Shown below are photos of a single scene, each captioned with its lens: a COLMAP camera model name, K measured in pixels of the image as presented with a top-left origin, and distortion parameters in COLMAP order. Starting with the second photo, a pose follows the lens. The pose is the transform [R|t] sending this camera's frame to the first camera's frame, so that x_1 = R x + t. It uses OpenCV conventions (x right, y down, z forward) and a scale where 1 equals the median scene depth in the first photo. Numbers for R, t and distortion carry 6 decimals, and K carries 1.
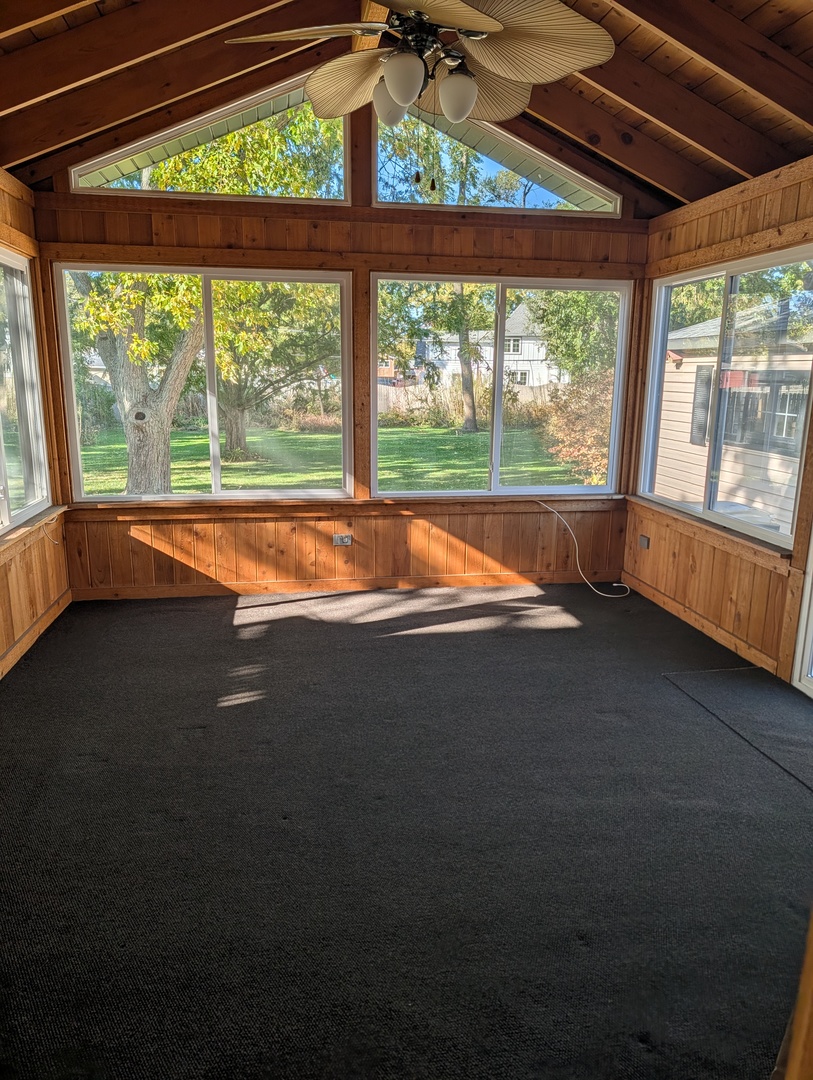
lens RADIAL K [[768.0, 0, 404.2], [0, 768.0, 542.6], [0, 0, 1]] dist [0.009336, 0.001085]
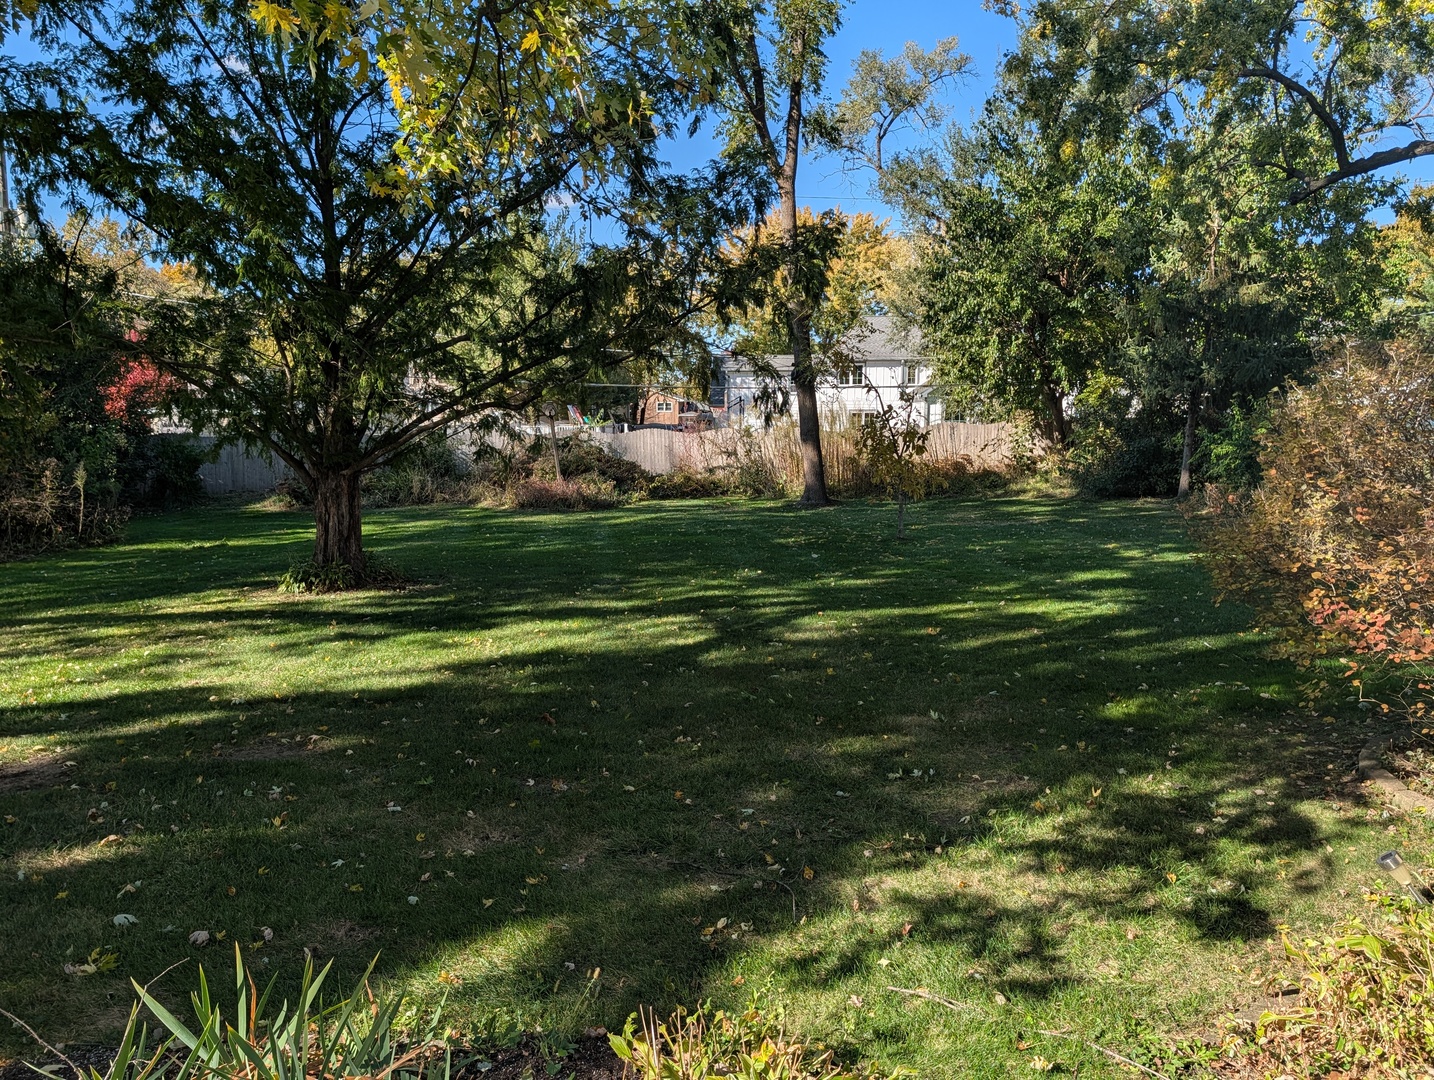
lens RADIAL K [[1019.7, 0, 720.1], [0, 1019.7, 539.7], [0, 0, 1]] dist [0.009336, 0.001085]
pose [[0.999570, -0.014543, 0.025444, -0.005630], [0.017050, 0.994710, -0.101303, -0.040400], [-0.023836, 0.101693, 0.994530, 0.232743]]
